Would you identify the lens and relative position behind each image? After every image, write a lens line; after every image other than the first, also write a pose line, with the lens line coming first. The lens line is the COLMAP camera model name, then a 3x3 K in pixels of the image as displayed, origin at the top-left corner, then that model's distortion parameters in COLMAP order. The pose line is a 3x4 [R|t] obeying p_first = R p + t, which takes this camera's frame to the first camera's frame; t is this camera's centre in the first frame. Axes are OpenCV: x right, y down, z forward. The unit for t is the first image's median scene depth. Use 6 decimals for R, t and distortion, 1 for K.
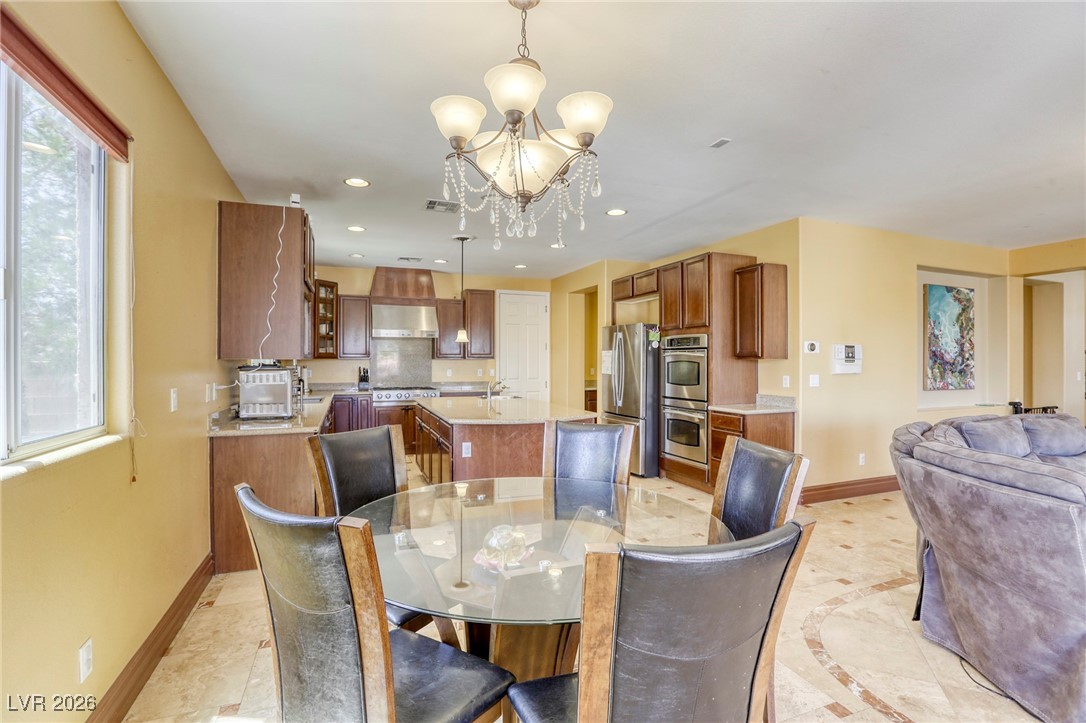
lens RADIAL K [[495.5, 0, 536.0], [0, 495.5, 361.1], [0, 0, 1]] dist [-0.052724, 0.019200]
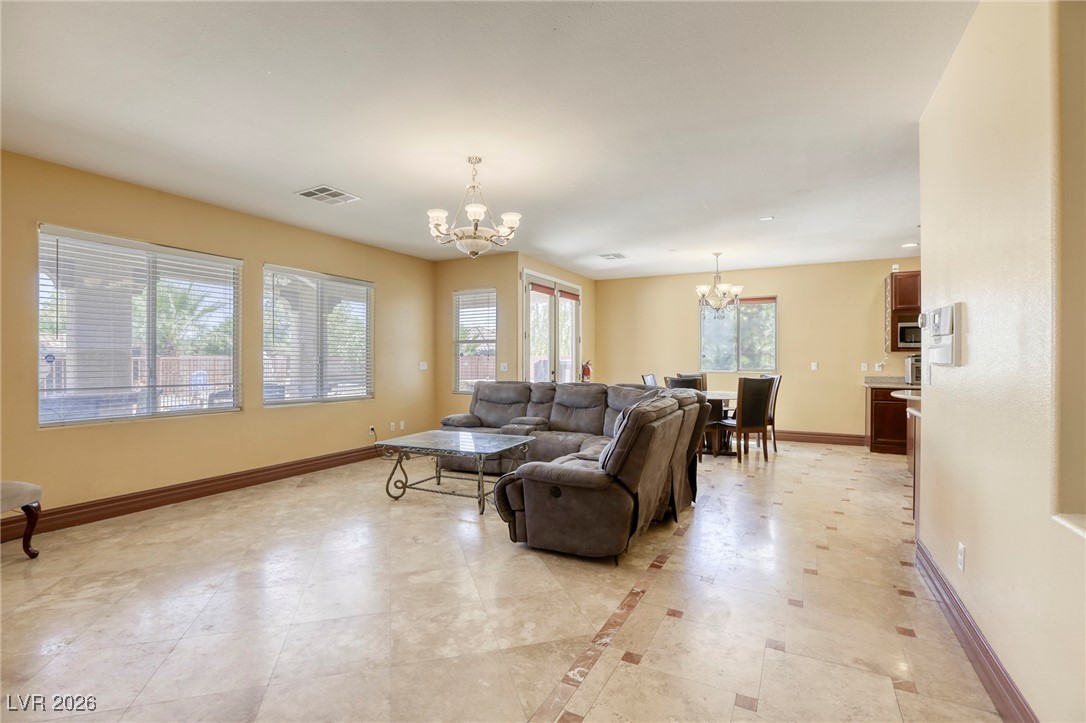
lens RADIAL K [[495.5, 0, 536.0], [0, 495.5, 361.1], [0, 0, 1]] dist [-0.052724, 0.019200]
pose [[-0.759834, -0.000858, -0.650117, 1.090391], [-0.001762, 0.999998, 0.000739, 0.019703], [0.650115, 0.001707, -0.759834, 0.933942]]
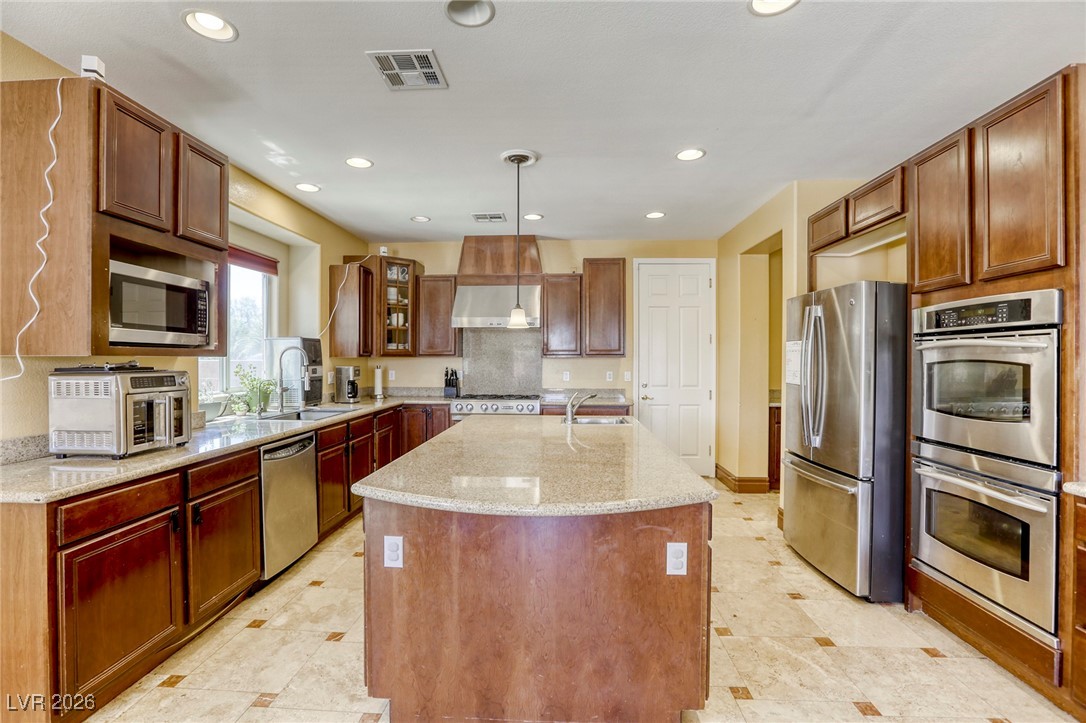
lens RADIAL K [[495.5, 0, 536.0], [0, 495.5, 361.1], [0, 0, 1]] dist [-0.052724, 0.019200]
pose [[0.912493, 0.001968, -0.409088, 0.115478], [-0.001425, 0.999998, 0.001633, 0.000264], [0.409090, -0.000907, 0.912494, 0.436201]]
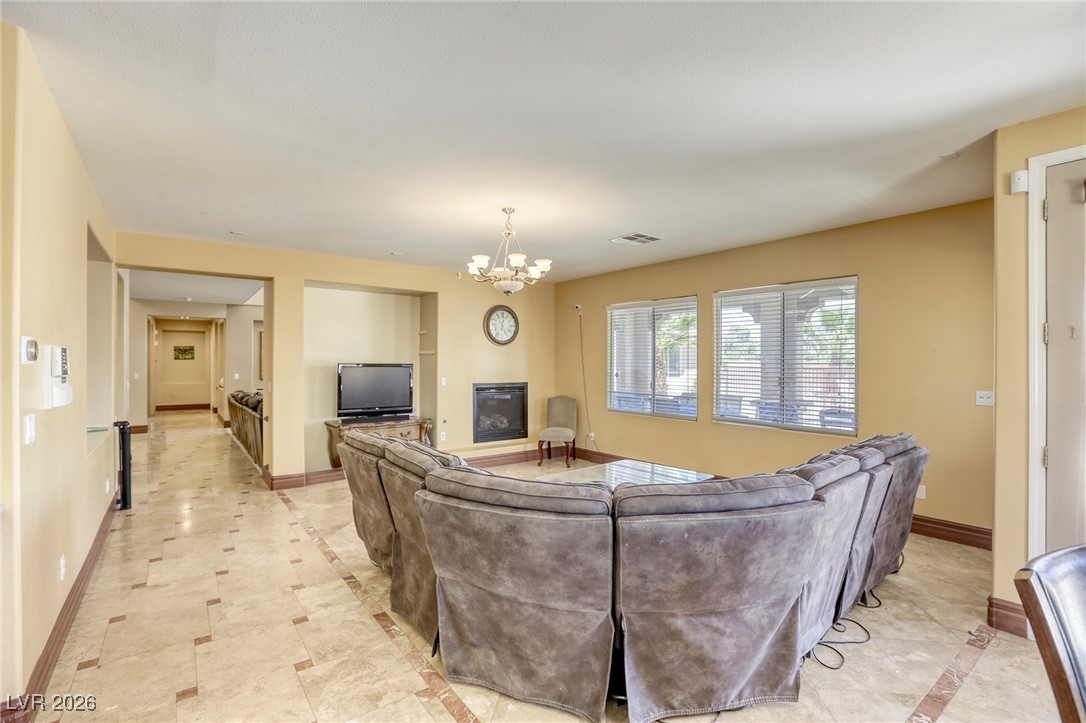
lens RADIAL K [[495.5, 0, 536.0], [0, 495.5, 361.1], [0, 0, 1]] dist [-0.052724, 0.019200]
pose [[-0.269223, -0.000867, 0.963077, 0.036896], [-0.002460, 0.999997, 0.000213, -0.017011], [-0.963075, -0.002311, -0.269225, 0.561535]]
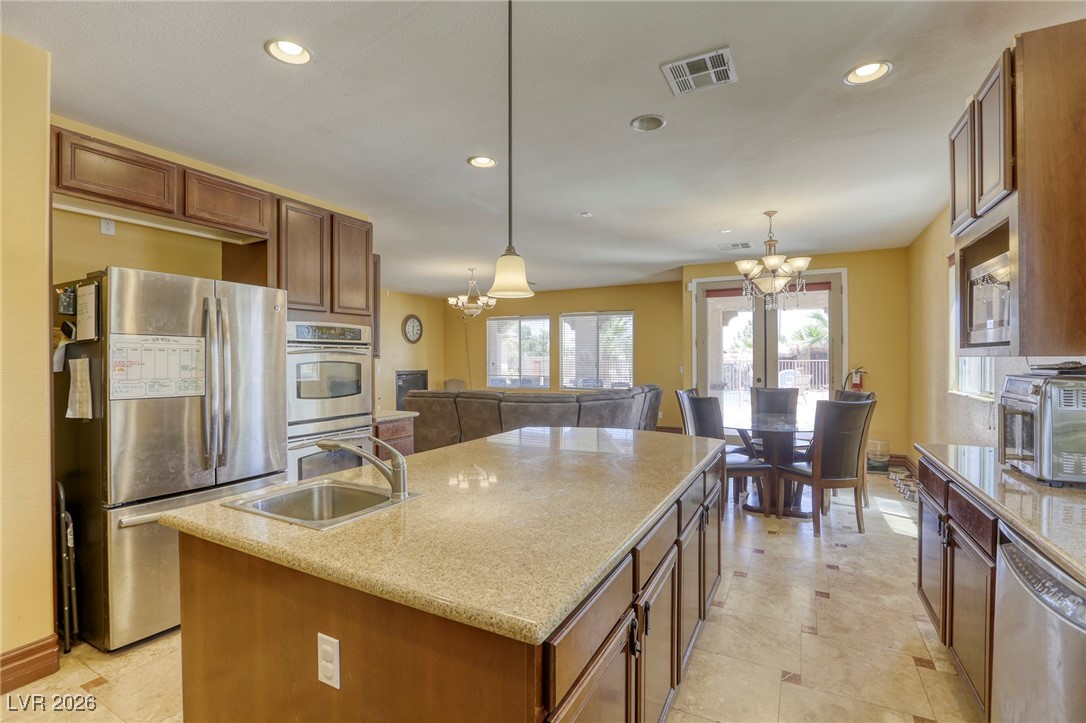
lens RADIAL K [[495.5, 0, 536.0], [0, 495.5, 361.1], [0, 0, 1]] dist [-0.052724, 0.019200]
pose [[-0.648217, -0.003662, 0.761446, -0.363082], [0.002192, 0.999975, 0.006676, -0.004817], [-0.761452, 0.005996, -0.648193, 1.129274]]
